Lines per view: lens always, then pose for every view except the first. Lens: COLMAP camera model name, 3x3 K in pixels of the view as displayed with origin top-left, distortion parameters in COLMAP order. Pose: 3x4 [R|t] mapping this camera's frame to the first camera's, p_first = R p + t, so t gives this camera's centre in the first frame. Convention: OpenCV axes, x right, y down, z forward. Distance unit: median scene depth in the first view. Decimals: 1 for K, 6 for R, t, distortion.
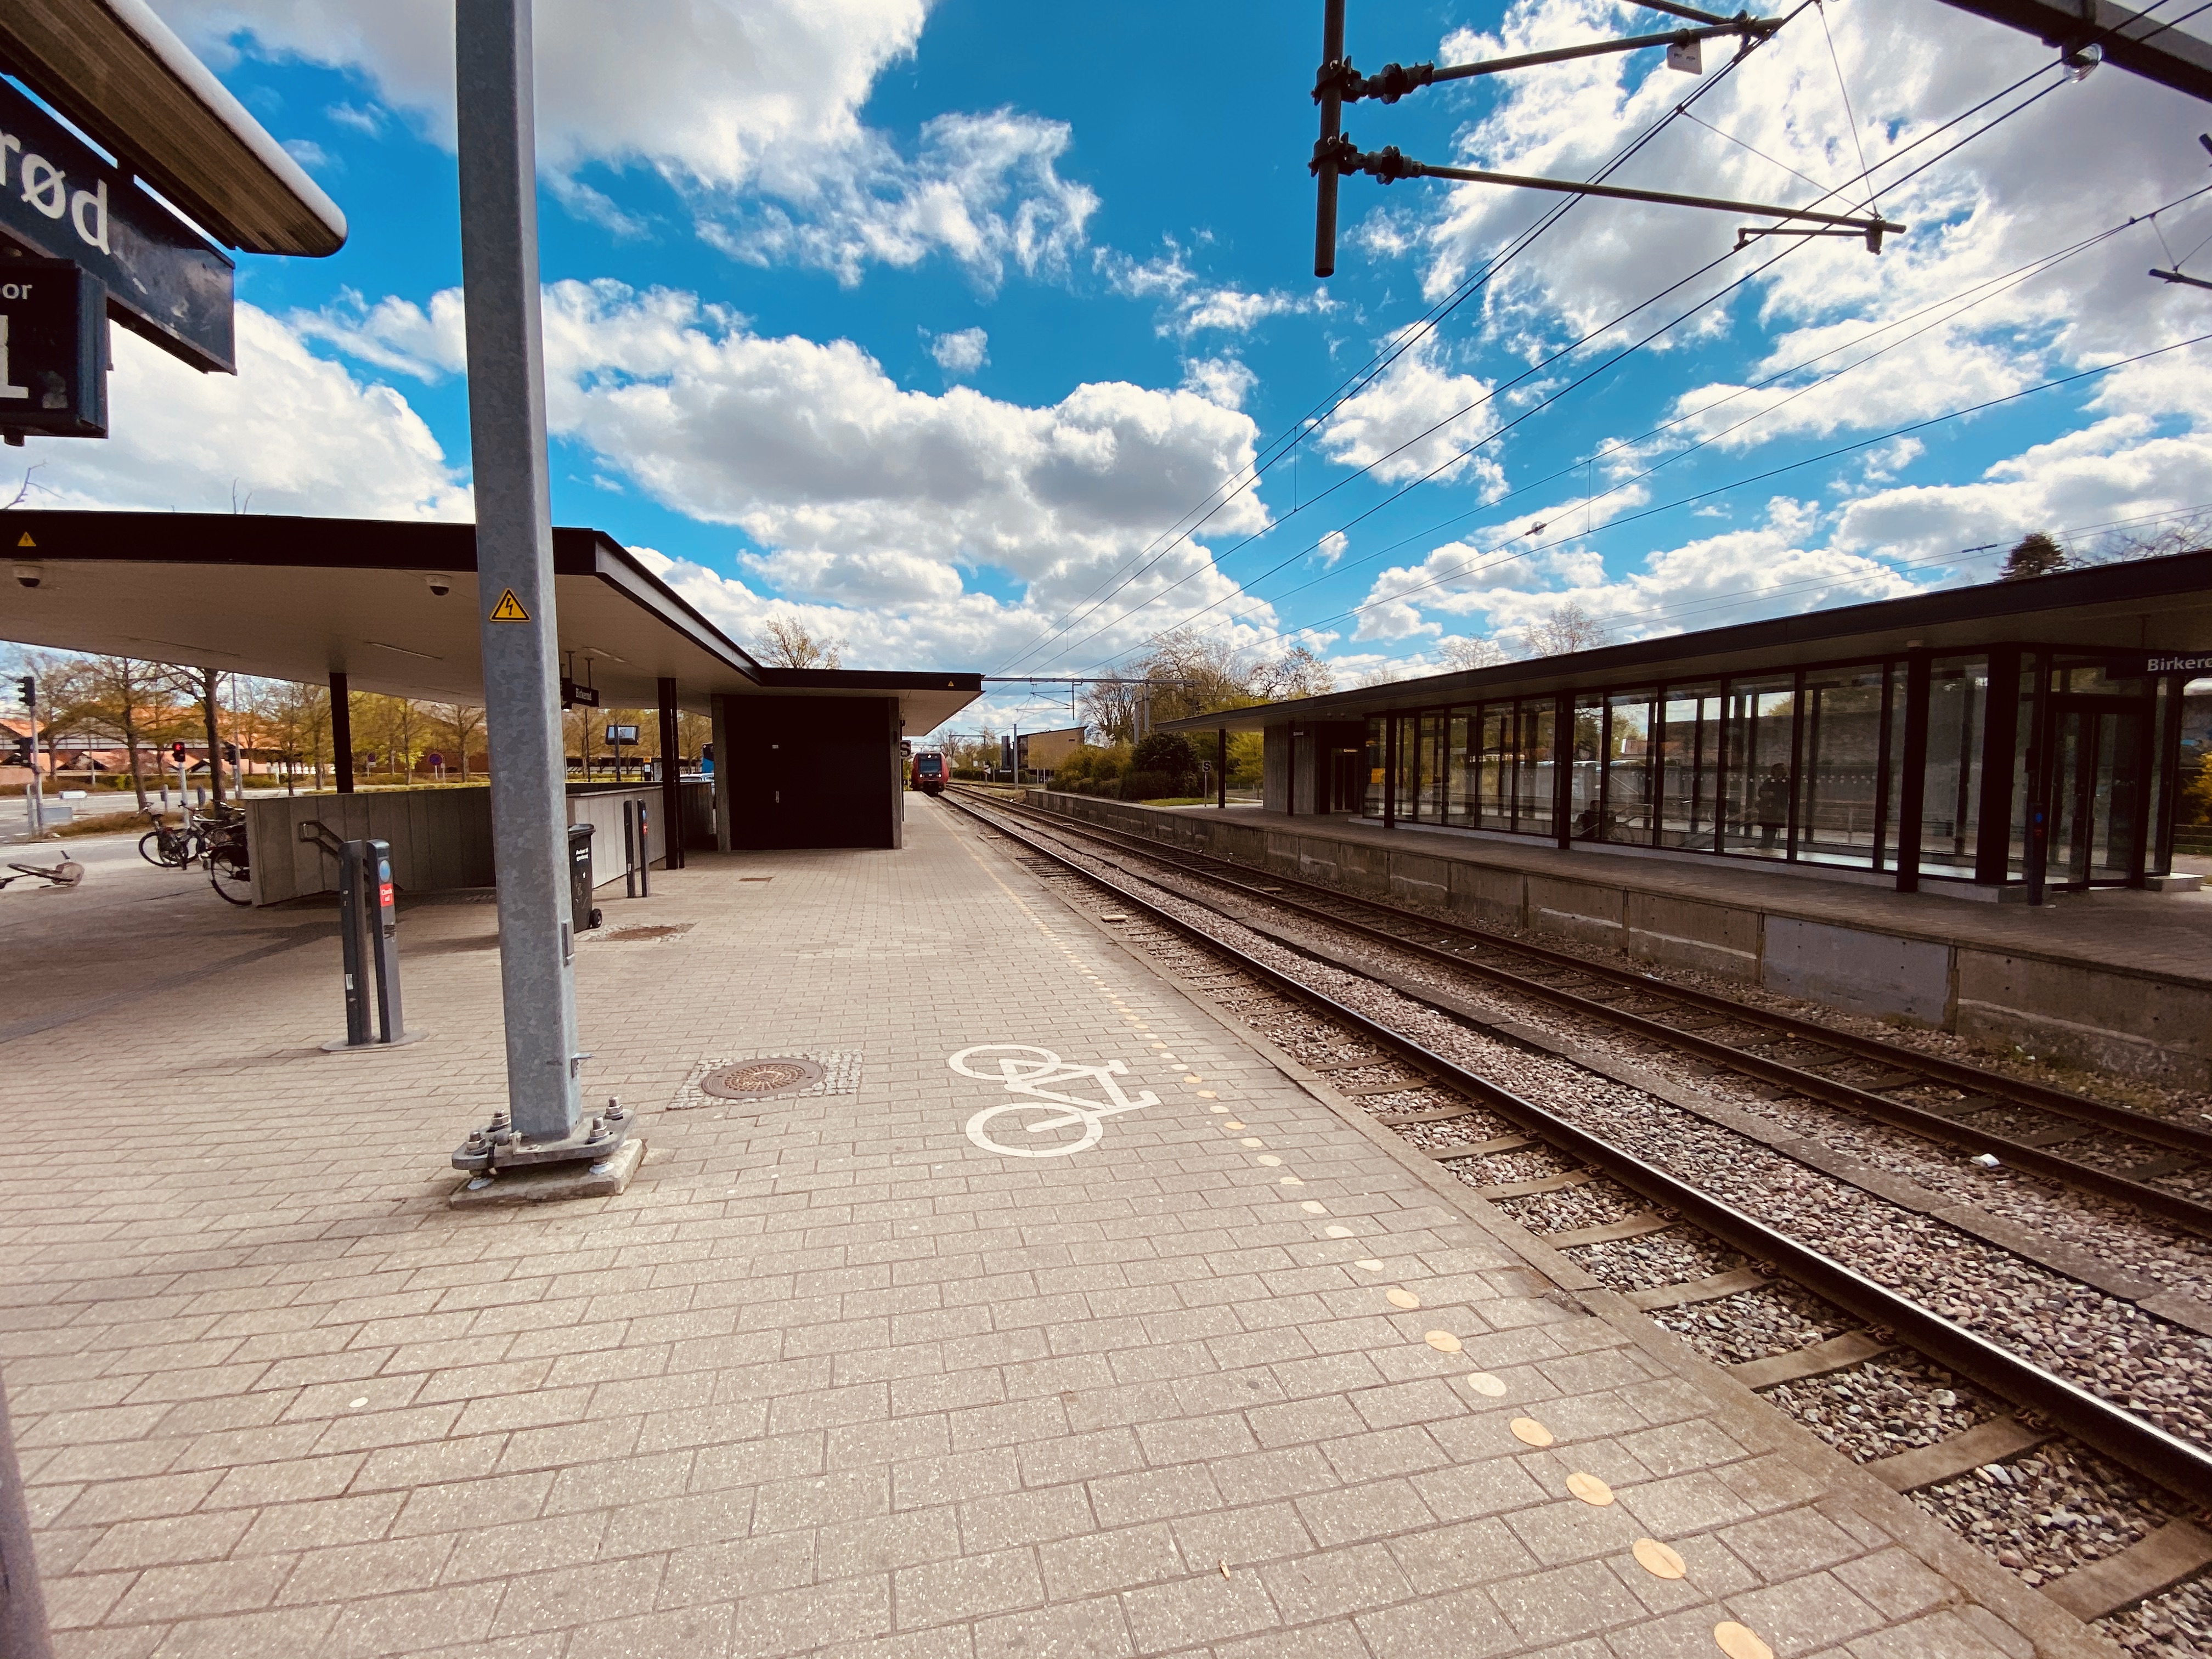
lens RADIAL K [[900.7, 0, 1101.2], [0, 900.7, 829.3], [0, 0, 1]] dist [0.002045, -0.012407]
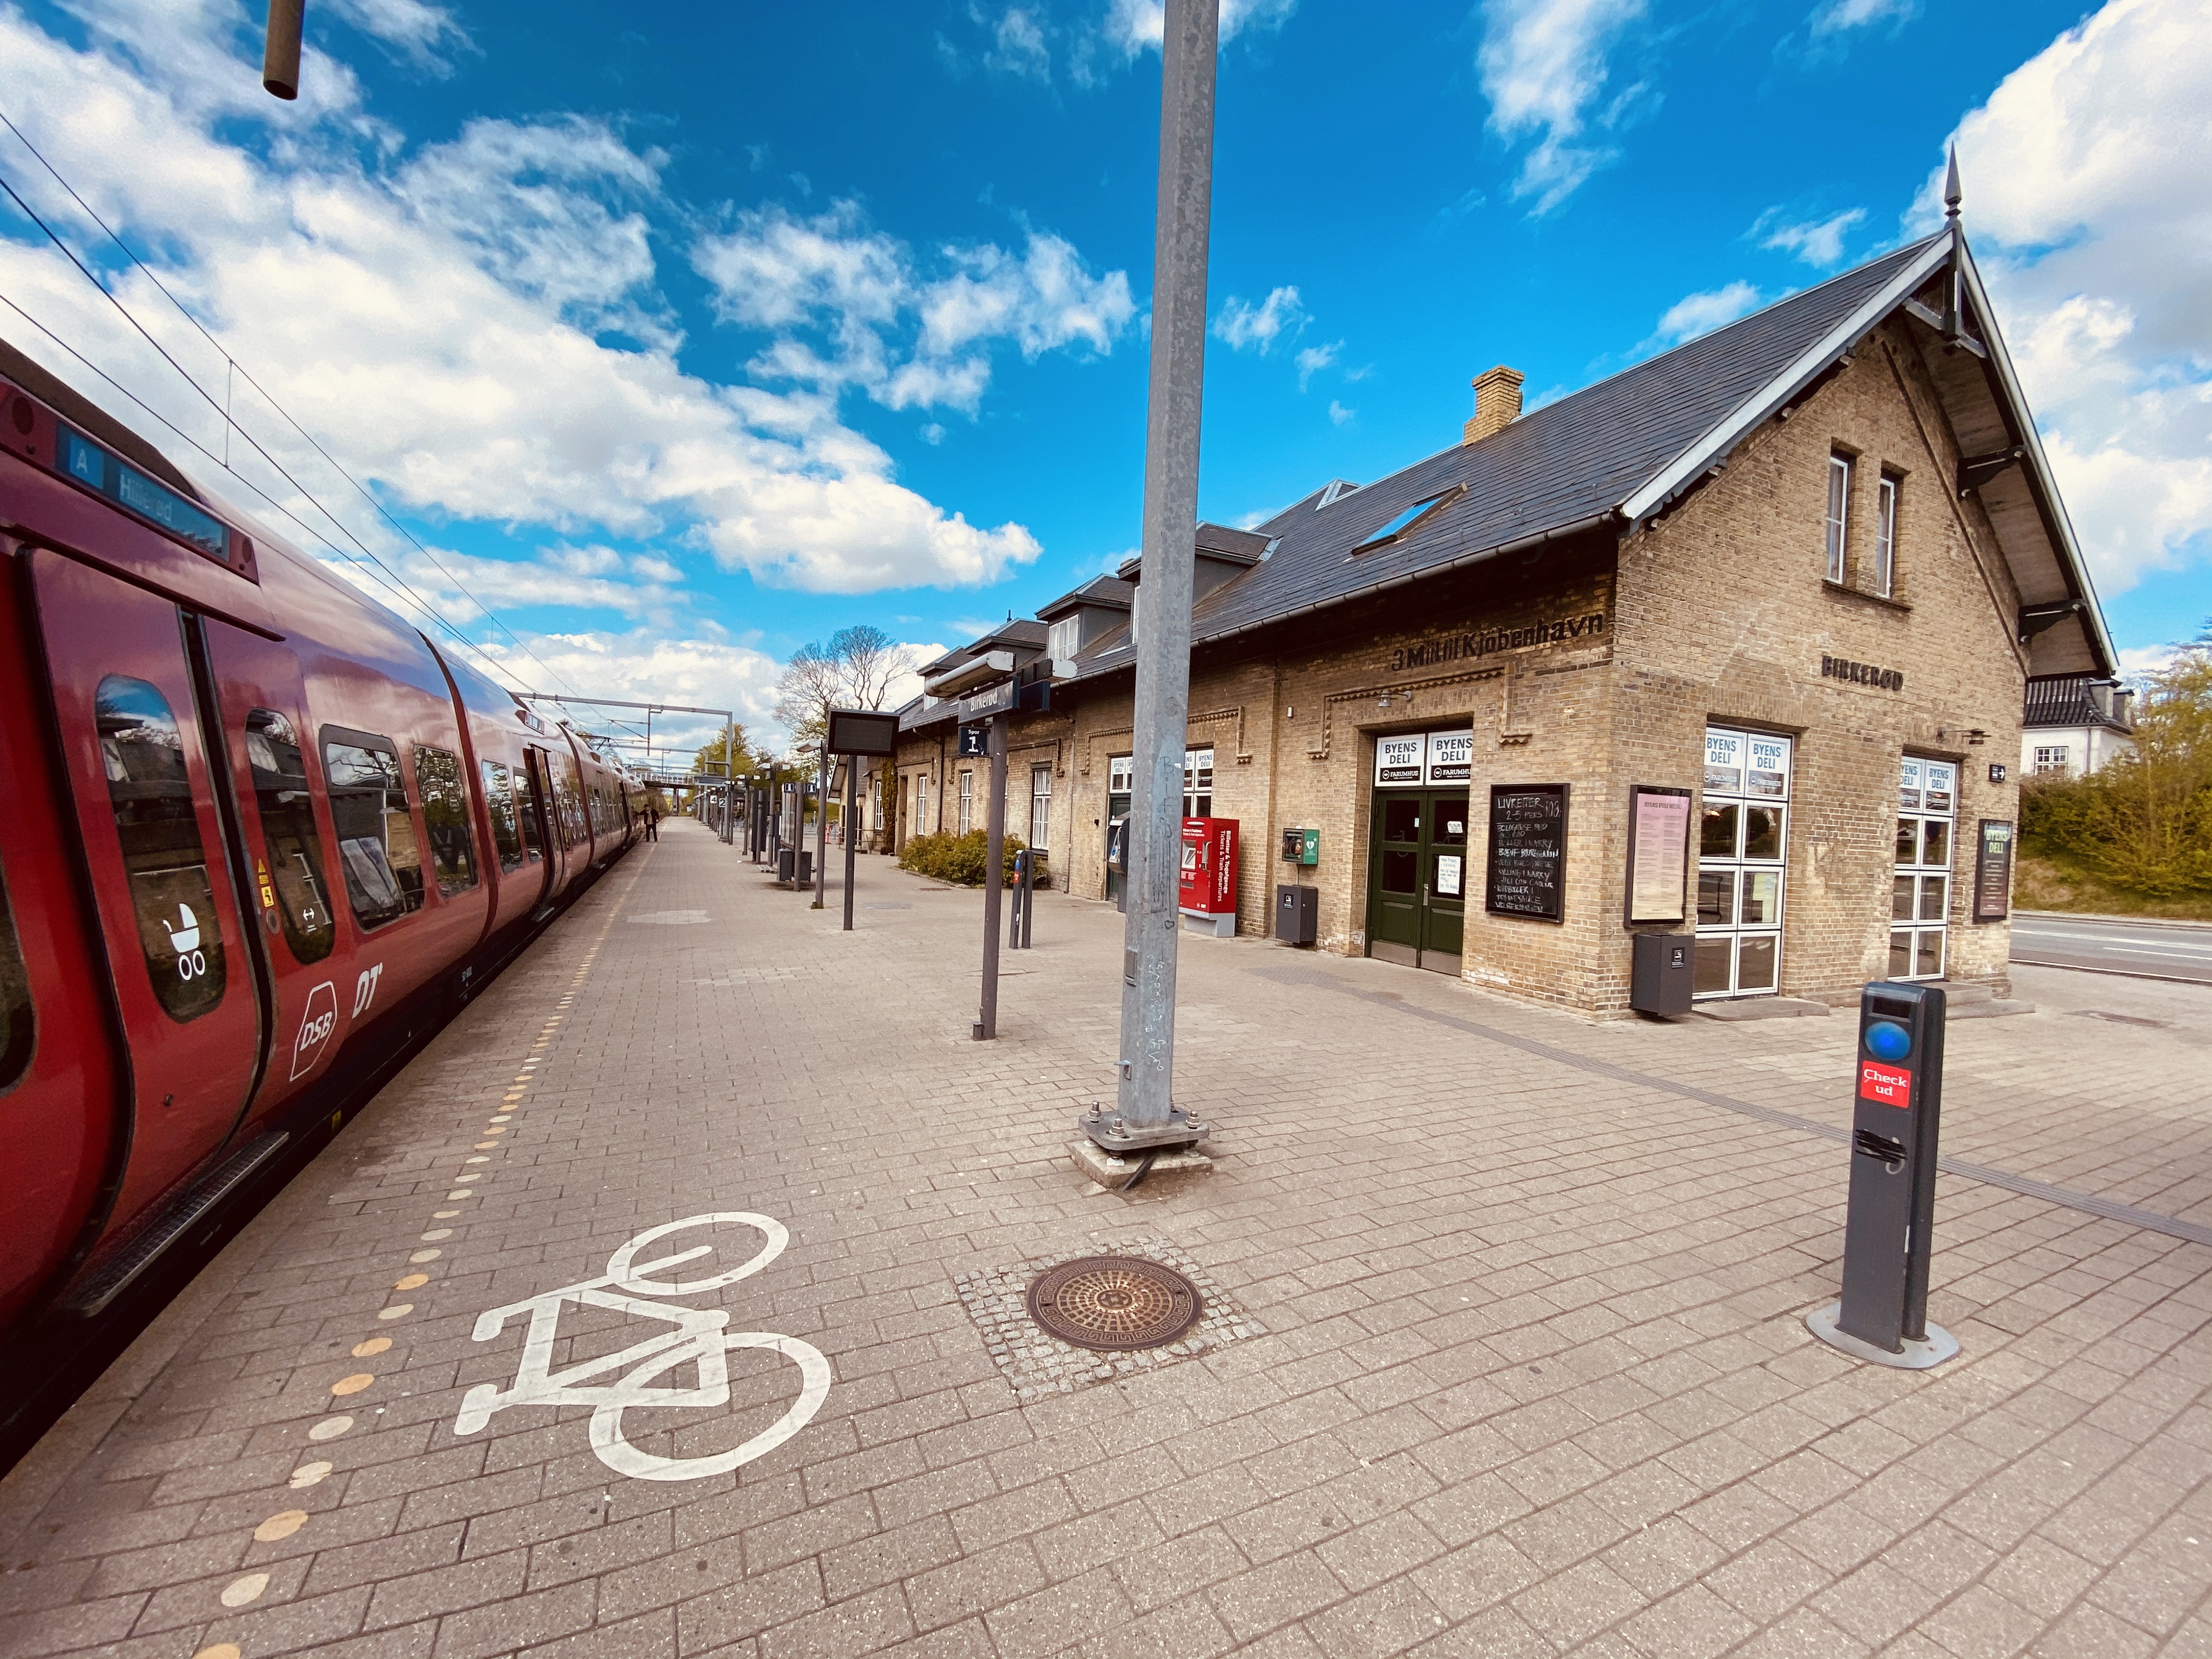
lens RADIAL K [[900.7, 0, 1100.2], [0, 900.7, 838.9], [0, 0, 1]] dist [0.002045, -0.012407]
pose [[-0.978279, -0.032809, -0.204681, -0.227003], [-0.052266, 0.994534, 0.090390, -0.122538], [0.200597, 0.099124, -0.974646, 1.671953]]
